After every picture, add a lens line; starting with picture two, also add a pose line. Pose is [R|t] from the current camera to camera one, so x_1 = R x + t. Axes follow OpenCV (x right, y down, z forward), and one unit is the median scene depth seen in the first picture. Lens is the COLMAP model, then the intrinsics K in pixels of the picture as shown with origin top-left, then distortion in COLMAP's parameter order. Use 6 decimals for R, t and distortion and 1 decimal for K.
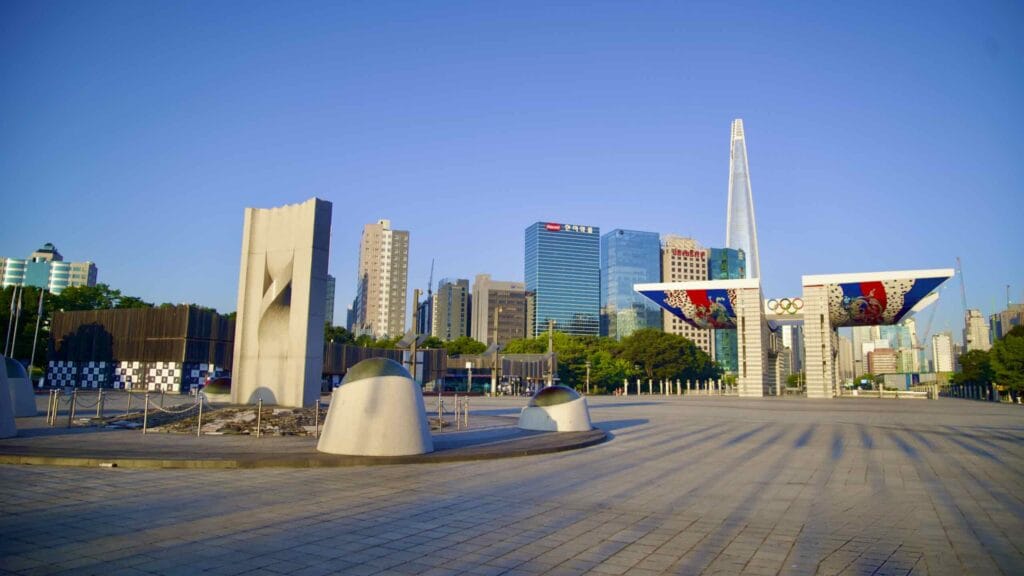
lens RADIAL K [[708.6, 0, 514.6], [0, 708.6, 262.5], [0, 0, 1]] dist [-0.073678, 0.003329]
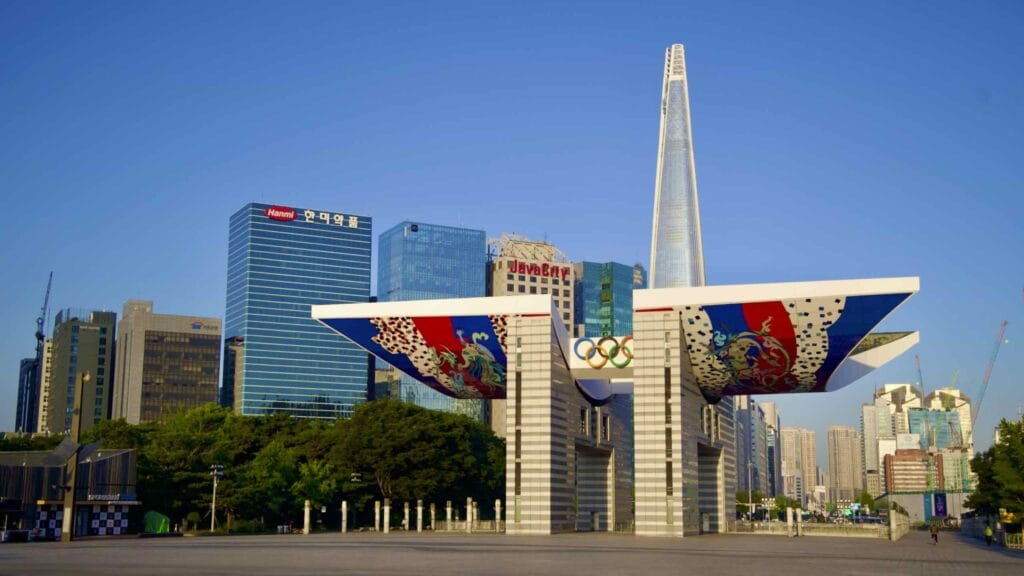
lens RADIAL K [[1256.5, 0, 511.1], [0, 1256.5, 306.5], [0, 0, 1]] dist [0.073547, -0.013158]
pose [[0.985976, 0.014422, 0.166264, 0.149739], [-0.015659, 0.999859, 0.006128, 0.022723], [-0.166152, -0.008645, 0.986062, 0.113392]]
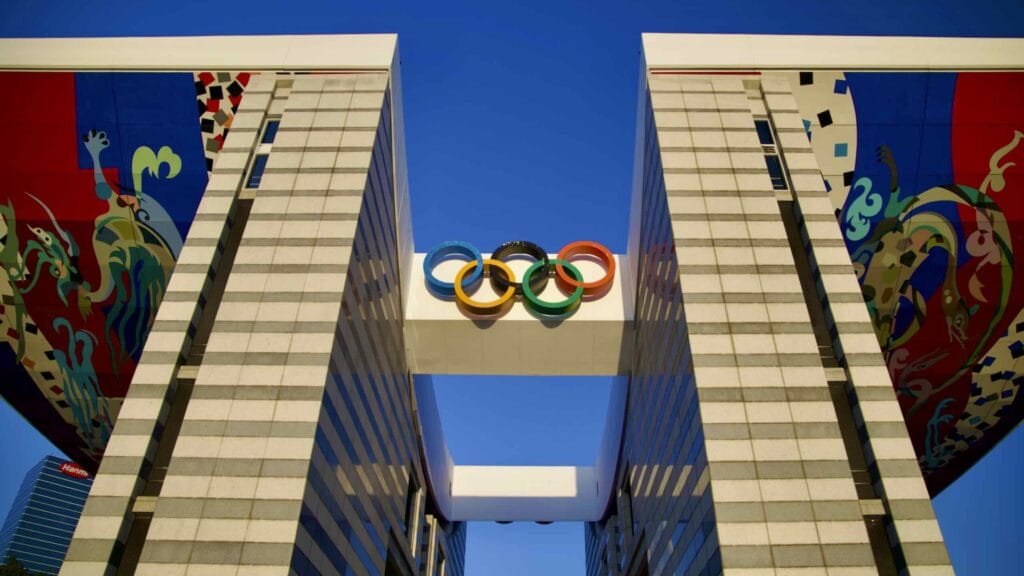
lens RADIAL K [[717.8, 0, 531.4], [0, 717.8, 286.4], [0, 0, 1]] dist [-0.058135, 0.003017]
pose [[0.888971, 0.265546, 0.373117, 0.284429], [-0.062164, 0.877158, -0.476162, 0.135100], [-0.453725, 0.400100, 0.796275, 0.755822]]
